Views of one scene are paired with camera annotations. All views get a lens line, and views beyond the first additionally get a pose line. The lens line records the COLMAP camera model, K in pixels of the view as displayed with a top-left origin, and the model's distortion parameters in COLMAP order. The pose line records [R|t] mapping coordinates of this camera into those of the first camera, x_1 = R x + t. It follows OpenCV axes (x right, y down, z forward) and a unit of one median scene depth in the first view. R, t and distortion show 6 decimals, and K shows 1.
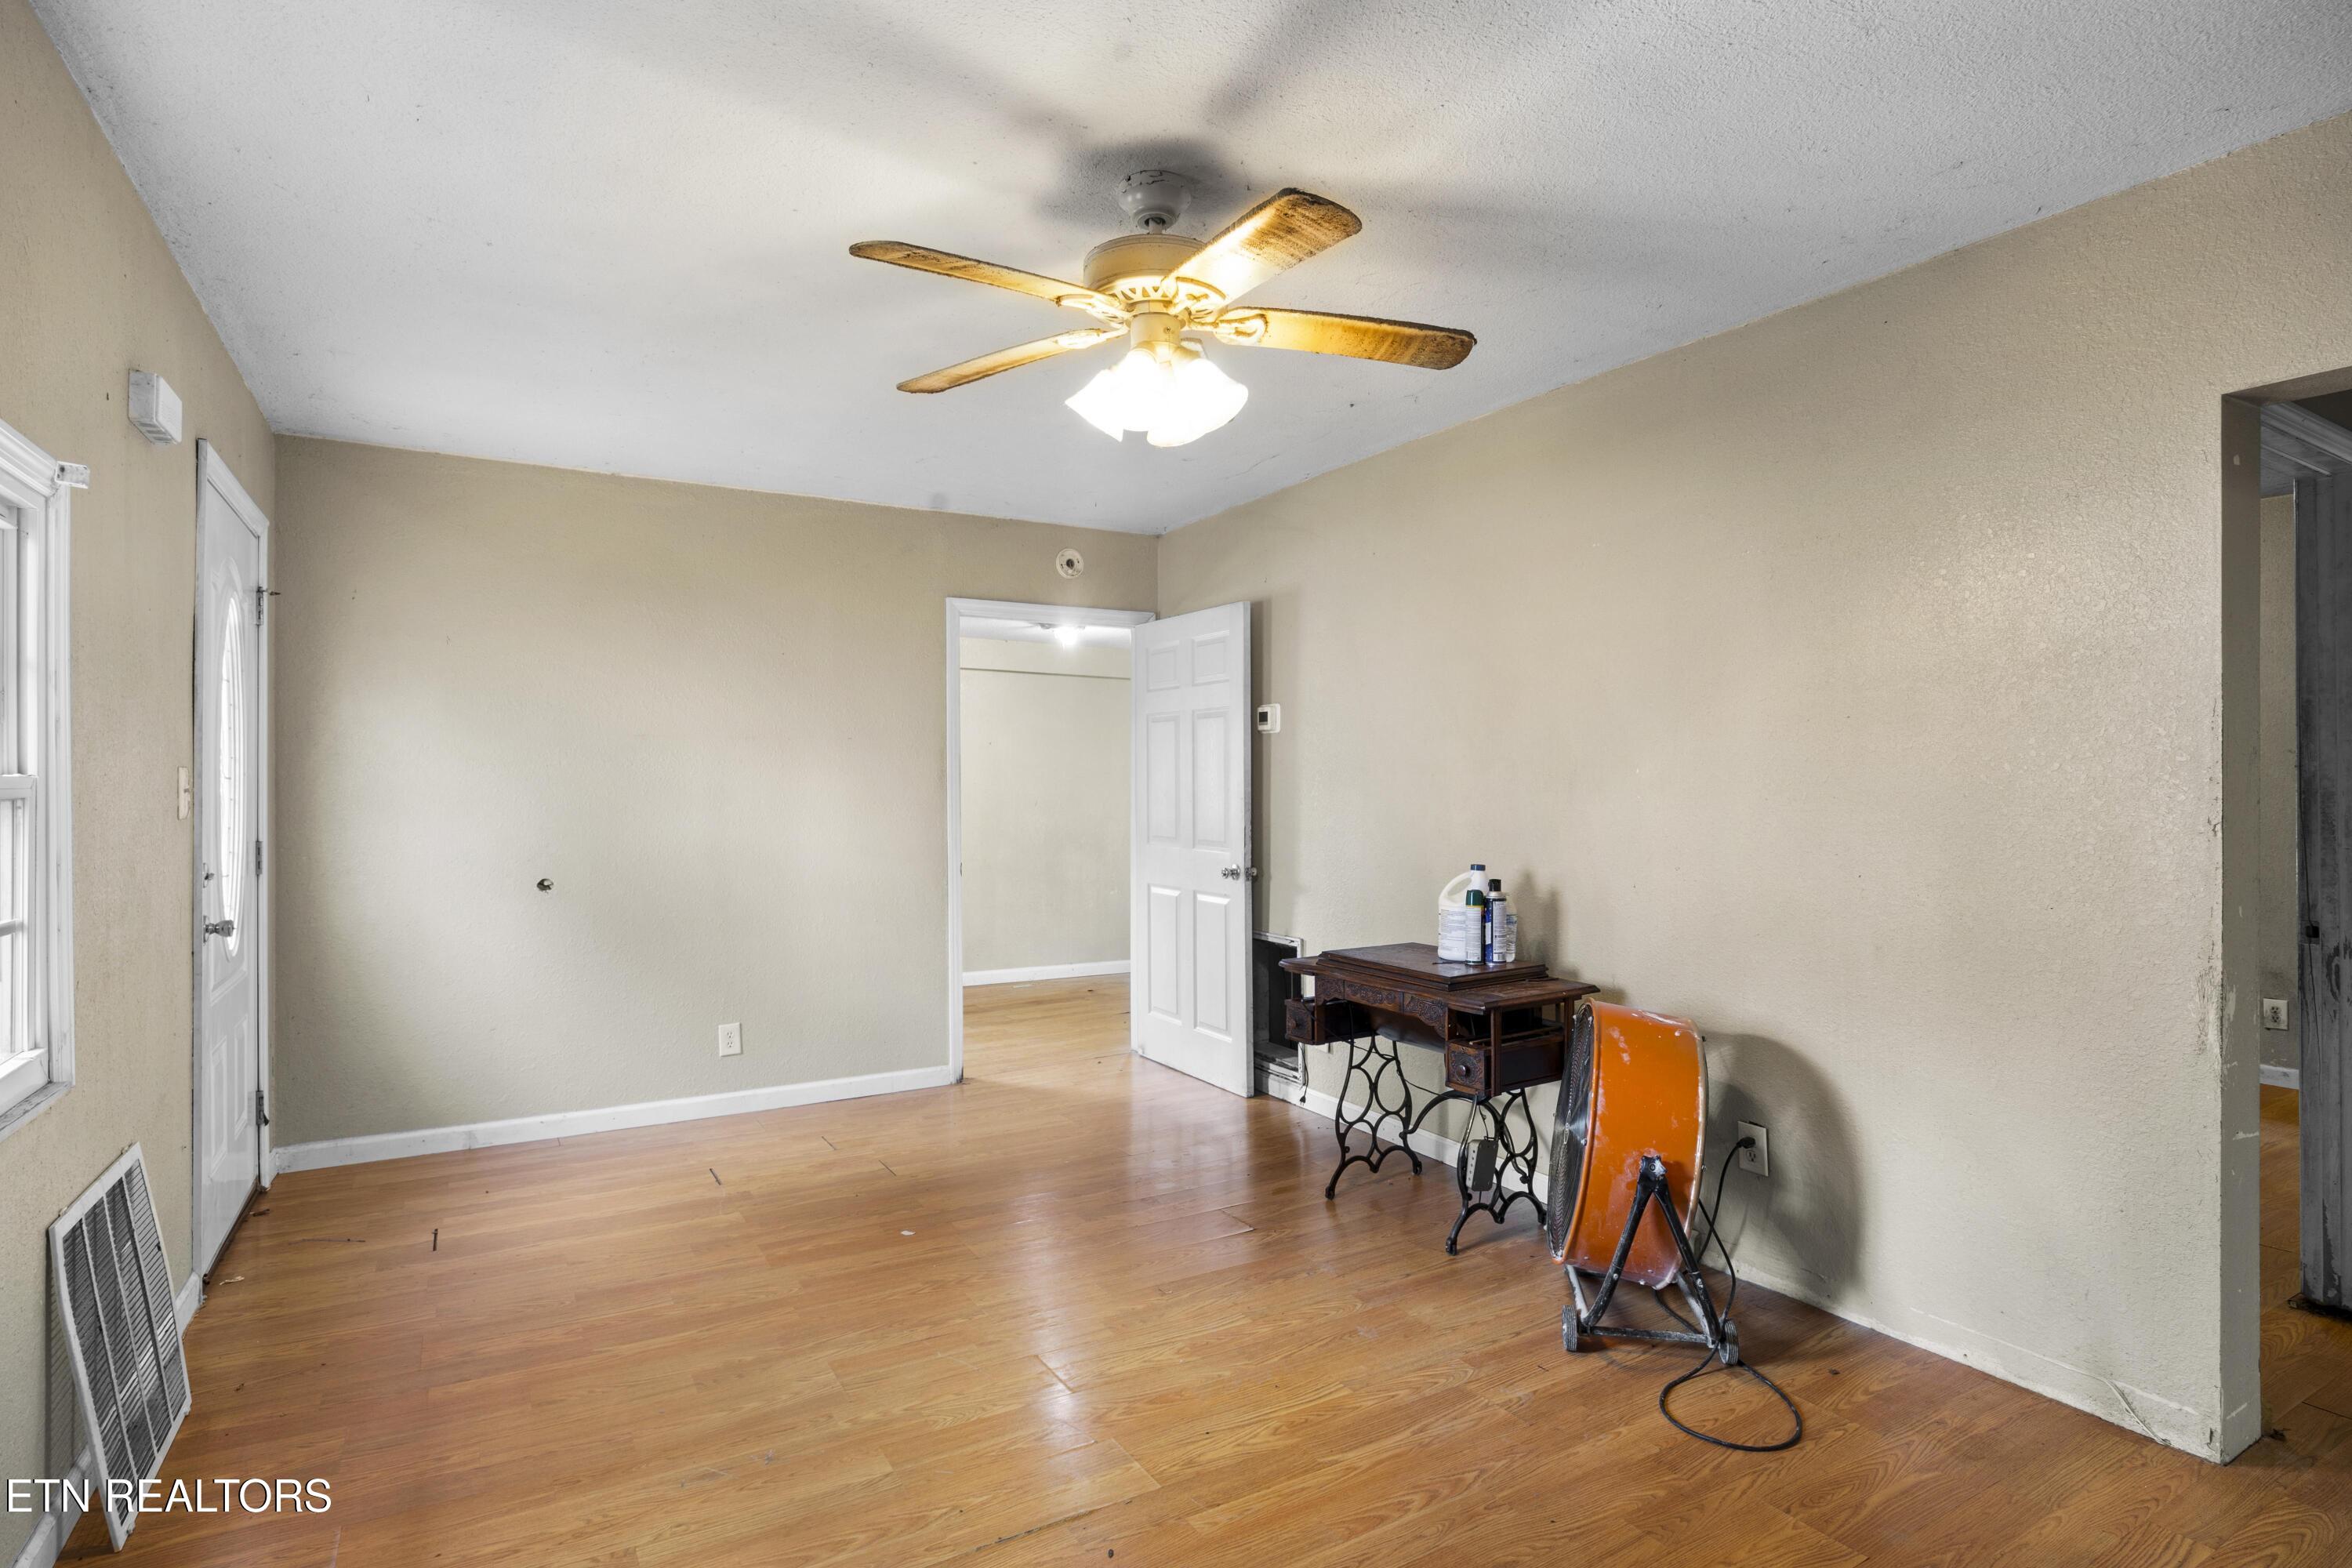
lens RADIAL K [[1214.2, 0, 1176.0], [0, 1214.2, 784.0], [0, 0, 1]] dist [-0.001001, 0.000051]
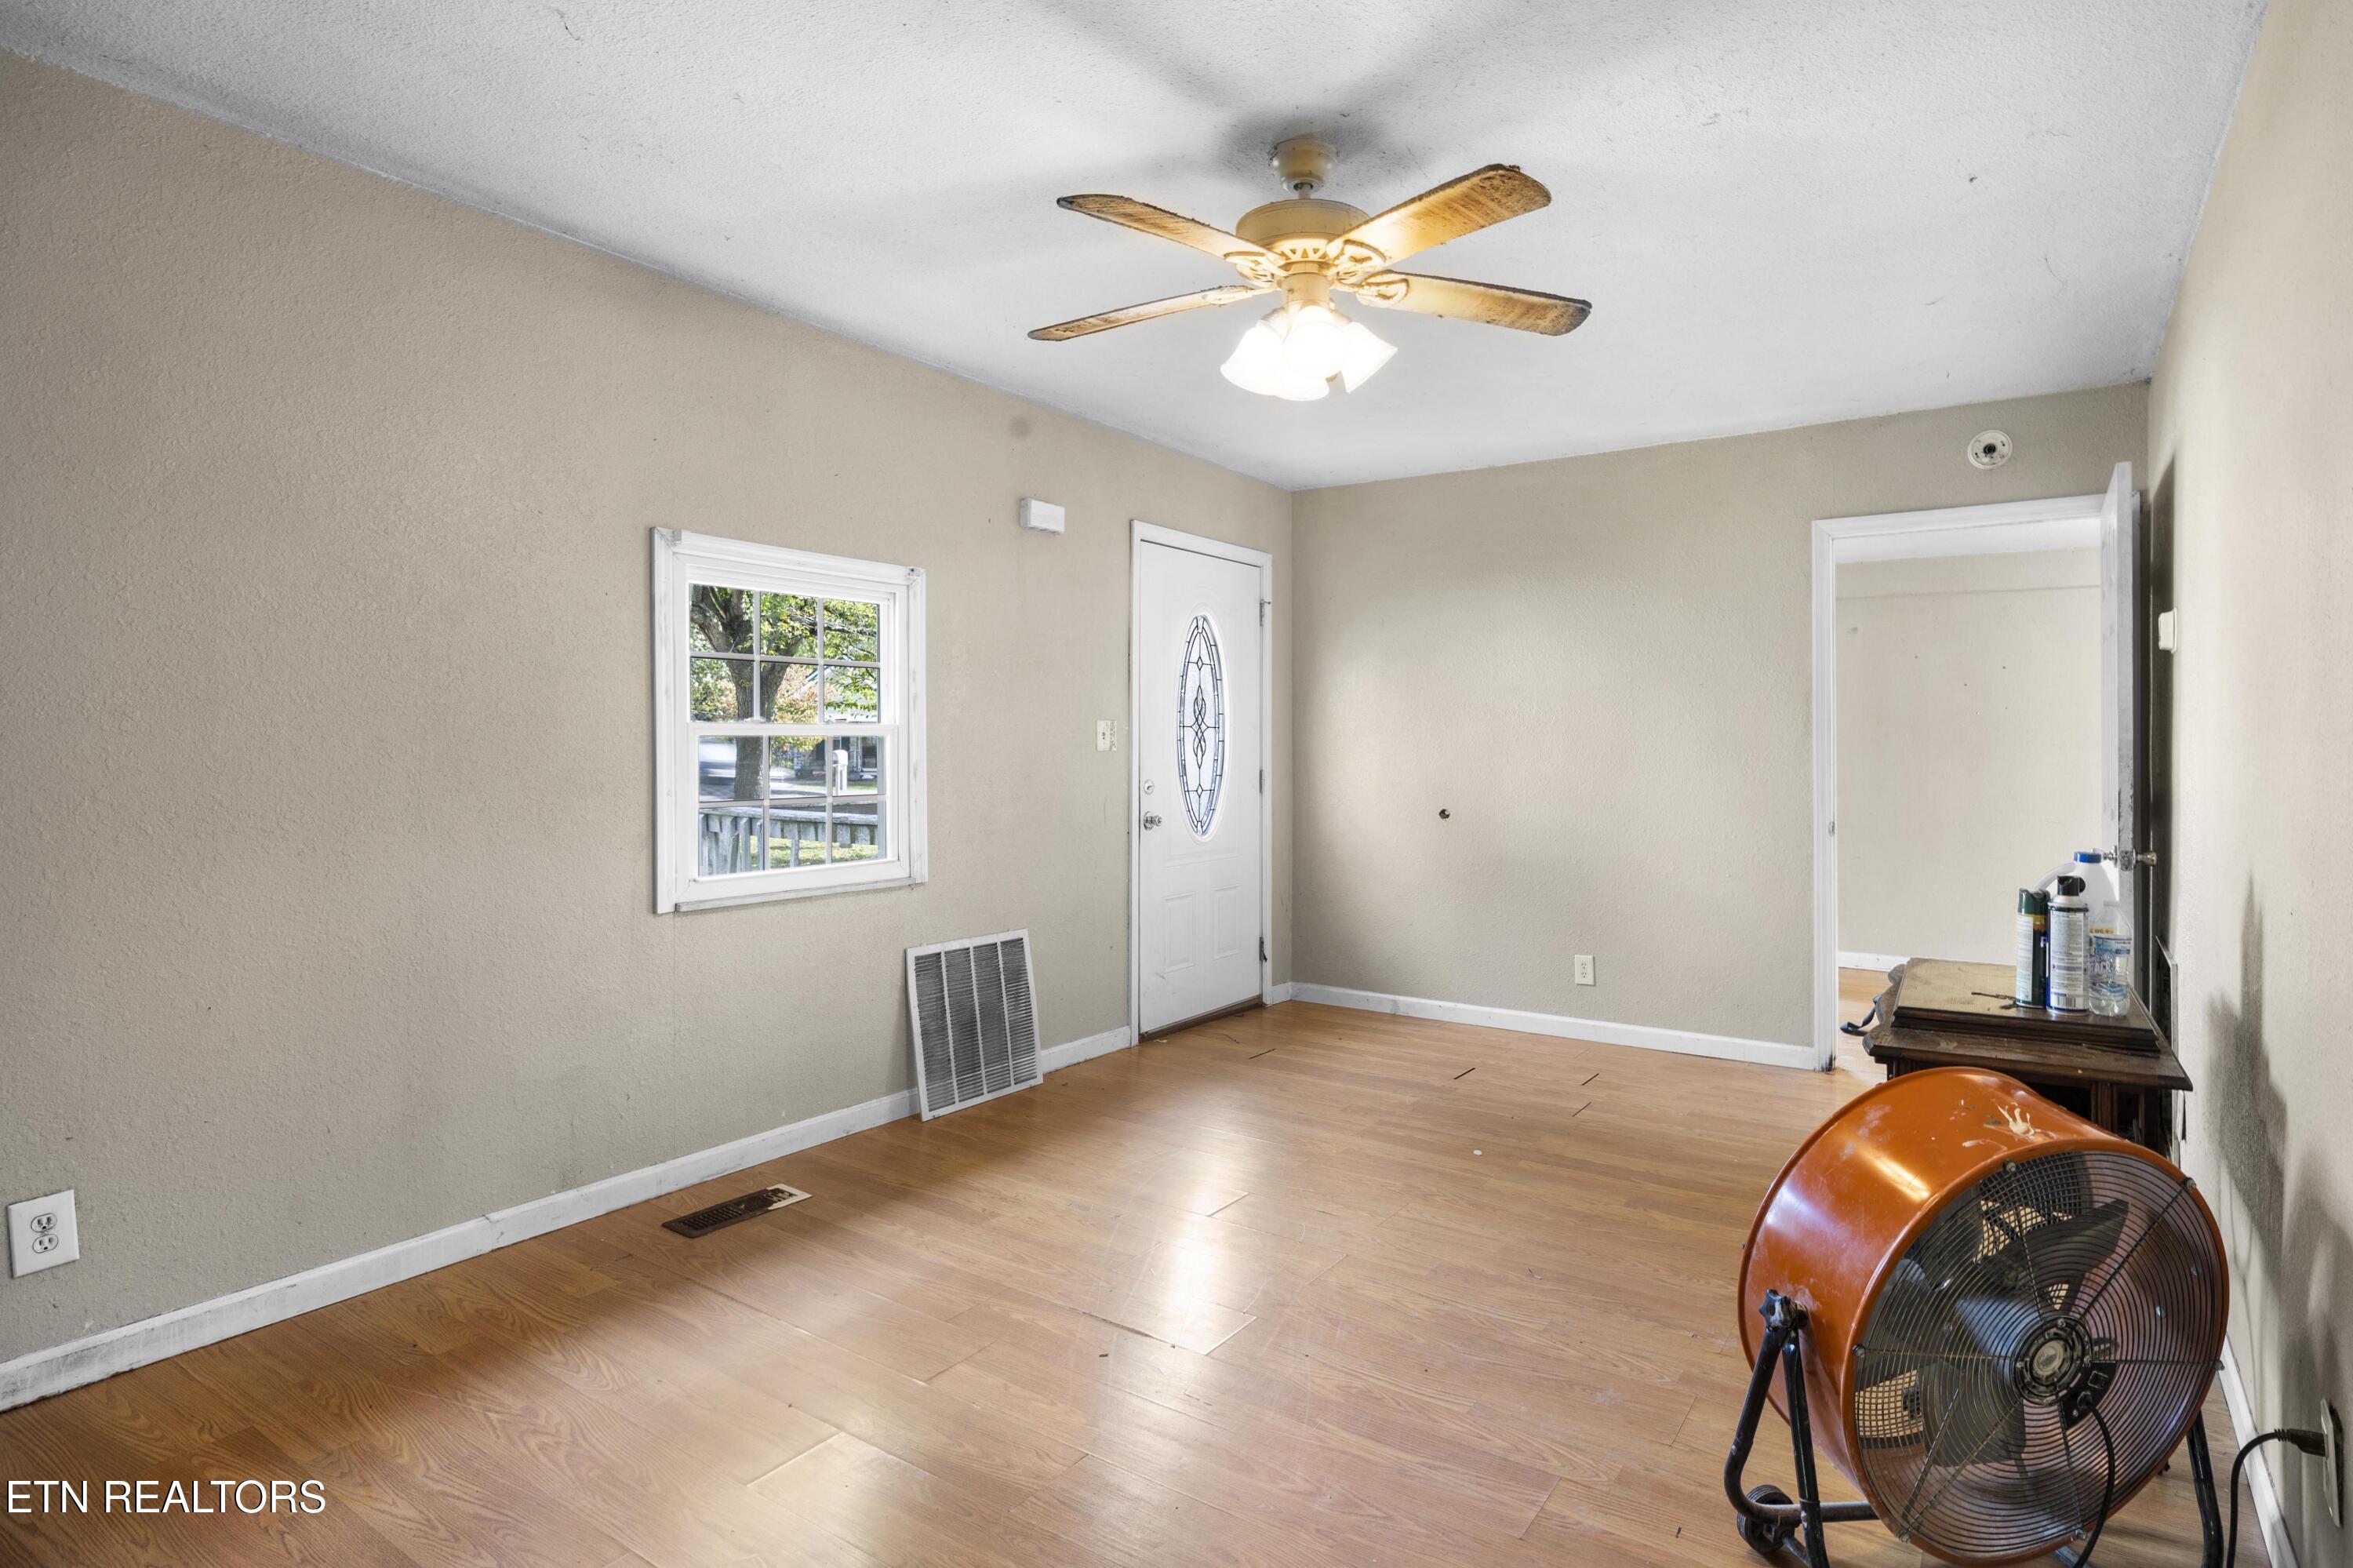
lens RADIAL K [[1225.2, 0, 1236.2], [0, 1225.2, 747.6], [0, 0, 1]] dist [-0.001583, -0.000008]
pose [[0.438741, 0.007138, -0.898585, 0.644848], [-0.000224, 0.999969, 0.007834, 0.007362], [0.898614, -0.003236, 0.438729, 0.340726]]
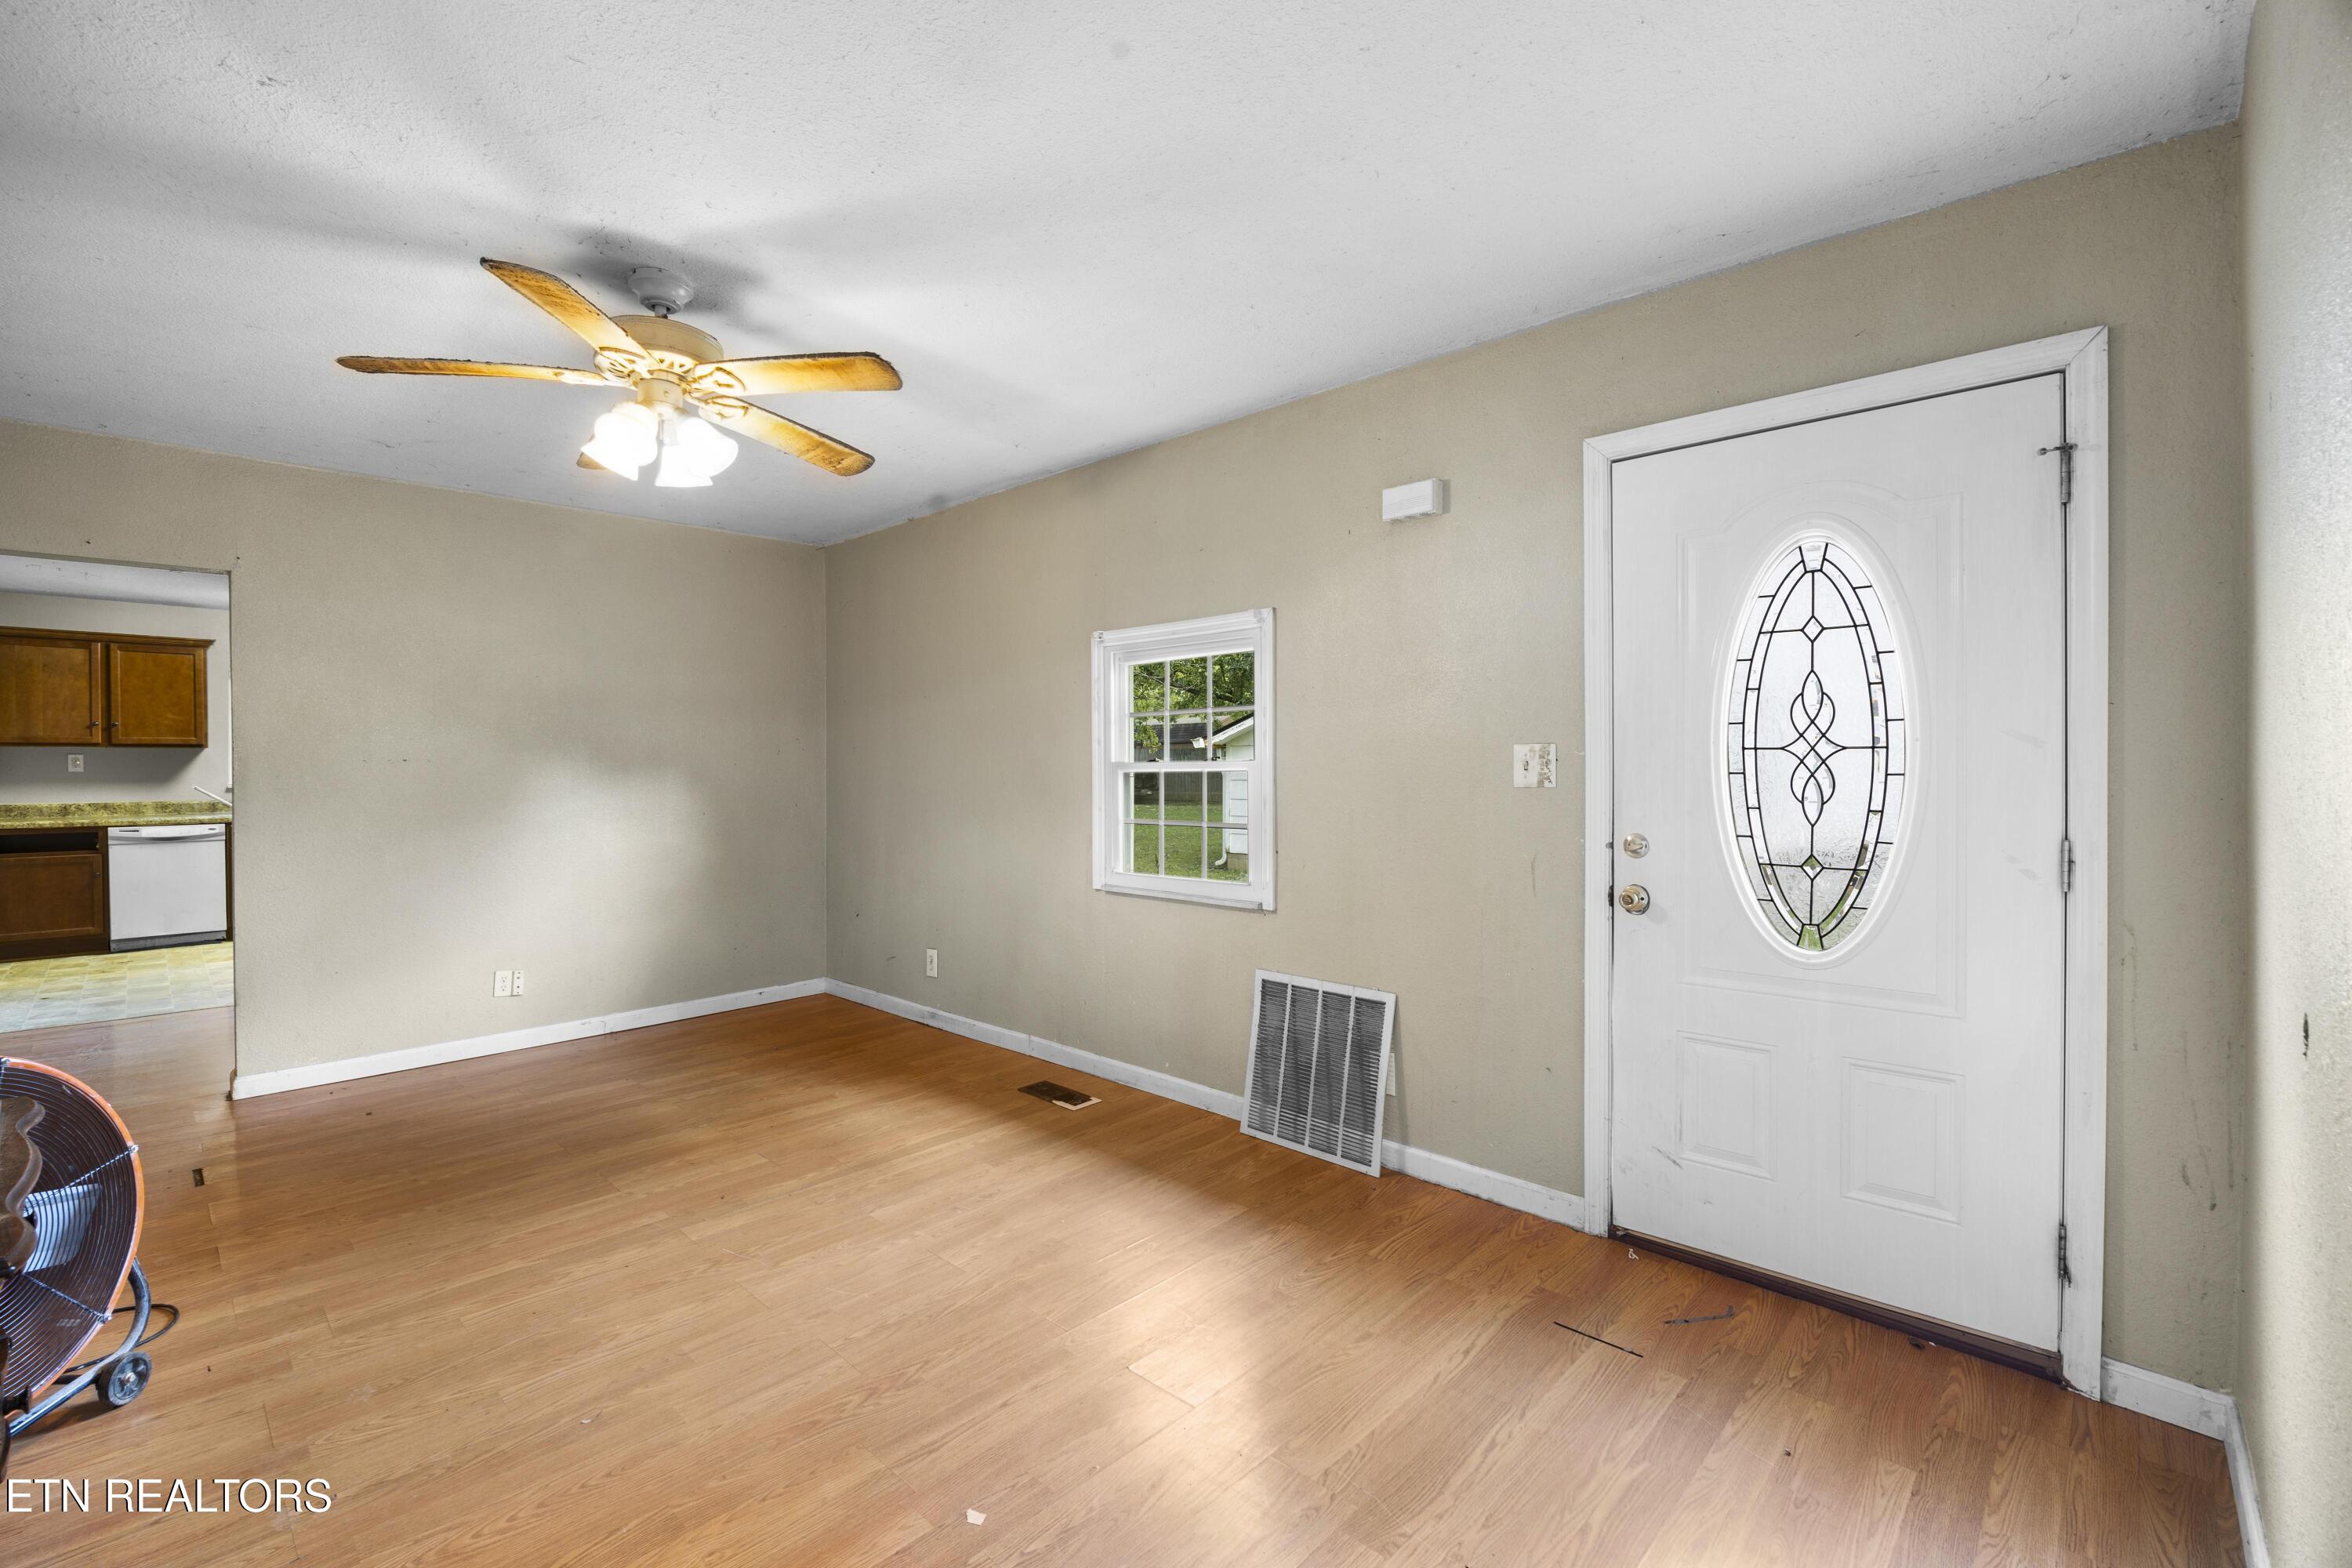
lens RADIAL K [[1012.9, 0, 1186.3], [0, 1012.9, 780.5], [0, 0, 1]] dist [-0.003643, -0.004772]
pose [[-0.960420, 0.005409, -0.278505, -0.173079], [0.004440, 0.999982, 0.004111, 0.011355], [0.278522, 0.002711, -0.960426, 1.522721]]
